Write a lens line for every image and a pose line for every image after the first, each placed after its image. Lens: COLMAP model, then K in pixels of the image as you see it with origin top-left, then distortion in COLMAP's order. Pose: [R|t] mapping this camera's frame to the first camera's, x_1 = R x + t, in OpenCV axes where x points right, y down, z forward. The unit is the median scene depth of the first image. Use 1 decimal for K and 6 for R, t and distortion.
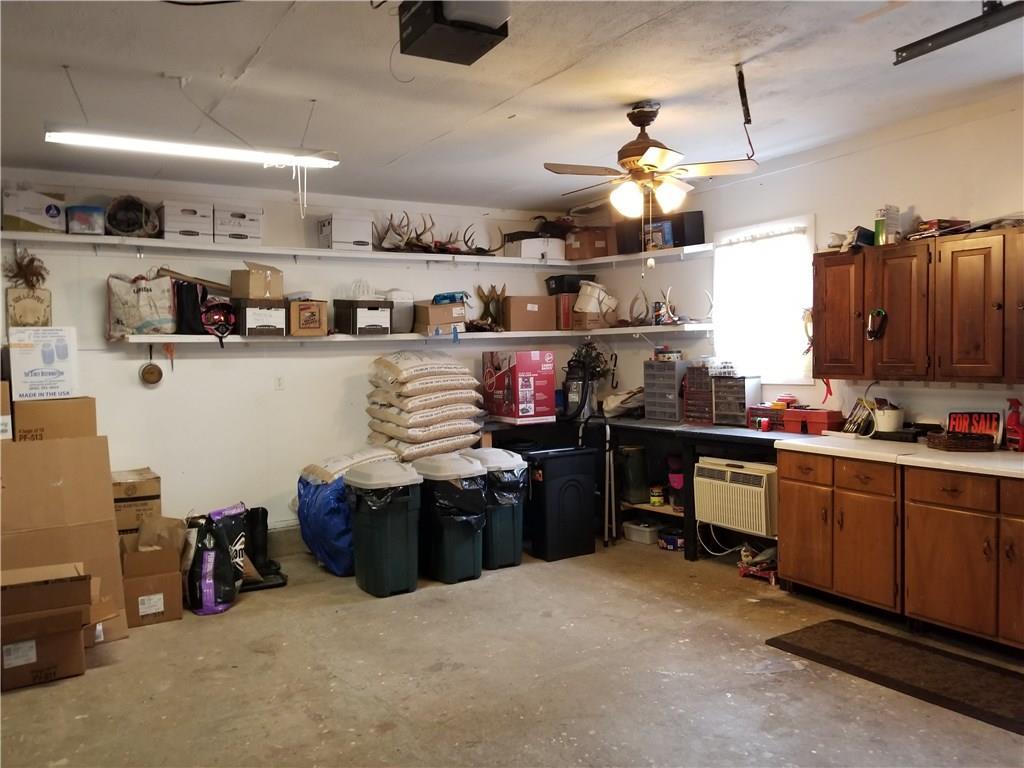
lens RADIAL K [[823.6, 0, 512.0], [0, 823.6, 384.0], [0, 0, 1]] dist [-0.002008, -0.003063]
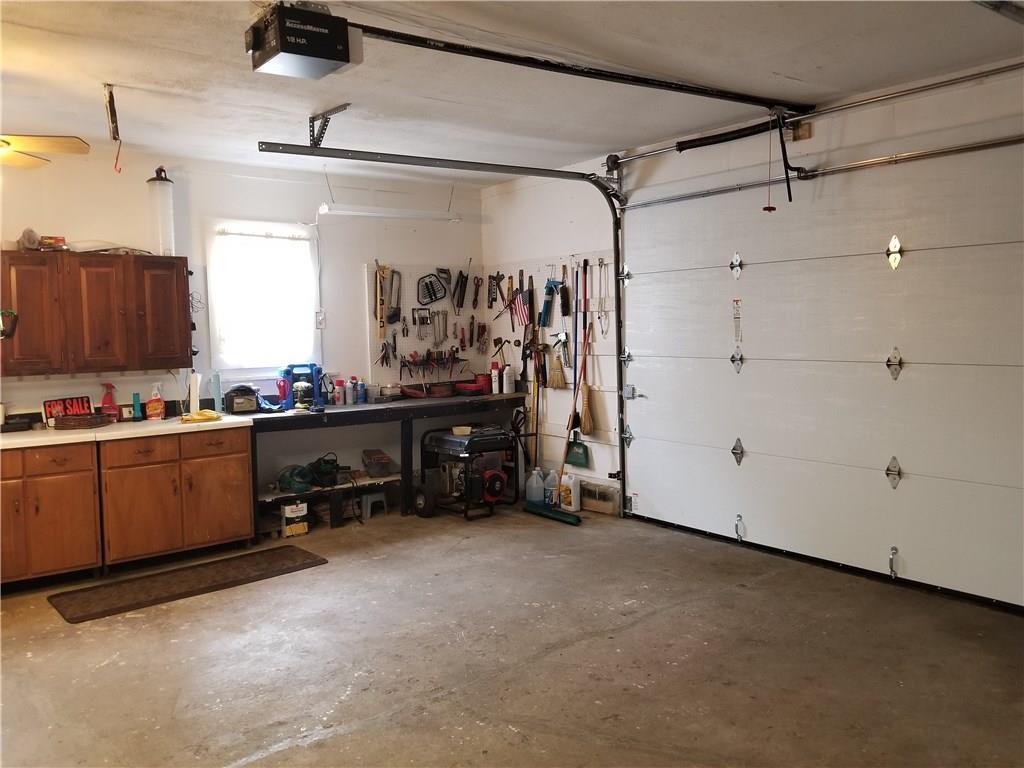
lens RADIAL K [[777.8, 0, 512.0], [0, 777.8, 384.0], [0, 0, 1]] dist [-0.001087, -0.000286]
pose [[-0.134257, -0.051235, 0.989621, -0.771501], [0.063749, 0.996147, 0.060222, -0.016120], [-0.988894, 0.071173, -0.130473, 0.576549]]
